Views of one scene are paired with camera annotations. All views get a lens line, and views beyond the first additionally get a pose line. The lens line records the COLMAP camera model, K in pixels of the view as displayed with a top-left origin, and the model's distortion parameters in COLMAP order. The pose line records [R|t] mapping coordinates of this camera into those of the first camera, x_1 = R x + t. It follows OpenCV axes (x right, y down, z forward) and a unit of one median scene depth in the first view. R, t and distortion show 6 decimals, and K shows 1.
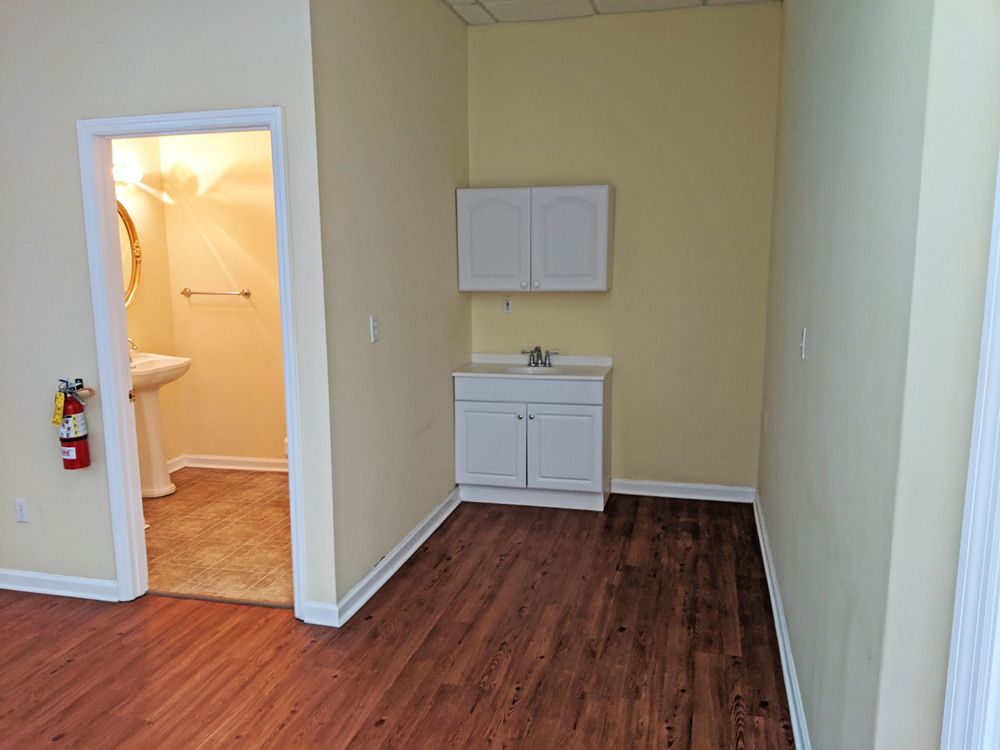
lens RADIAL K [[783.6, 0, 505.8], [0, 783.6, 379.9], [0, 0, 1]] dist [0.004845, 0.003260]
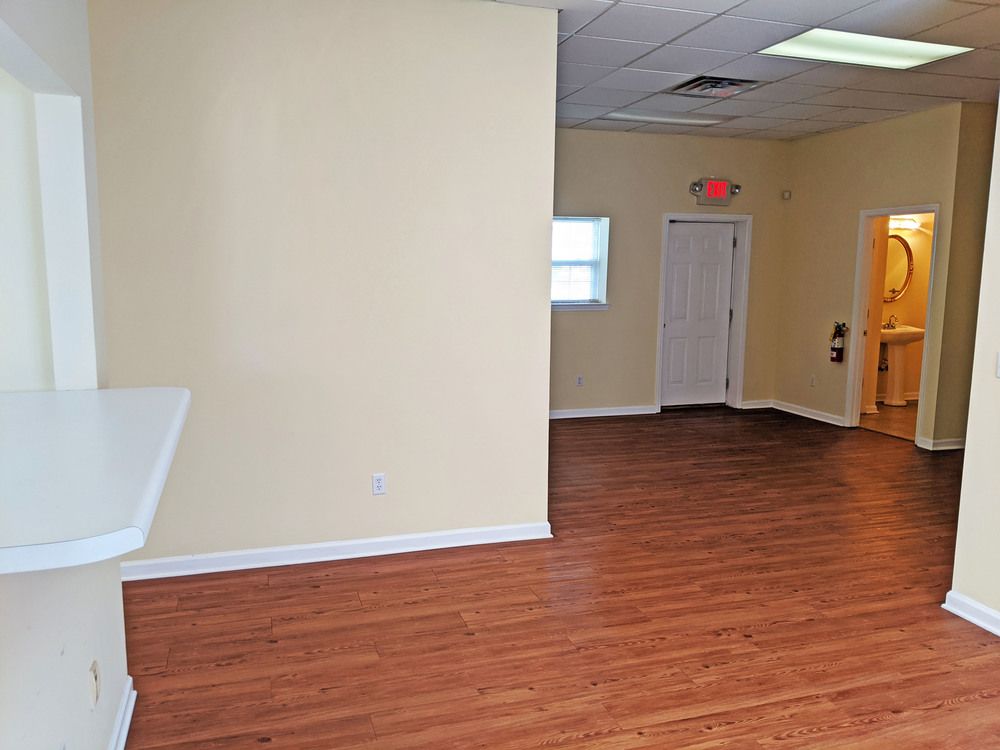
lens RADIAL K [[783.6, 0, 499.9], [0, 783.6, 380.0], [0, 0, 1]] dist [0.004845, 0.003260]
pose [[0.539312, 0.137892, -0.830740, 0.806905], [-0.155395, 0.985857, 0.062758, 0.172457], [0.827644, 0.095247, 0.553112, -1.031578]]
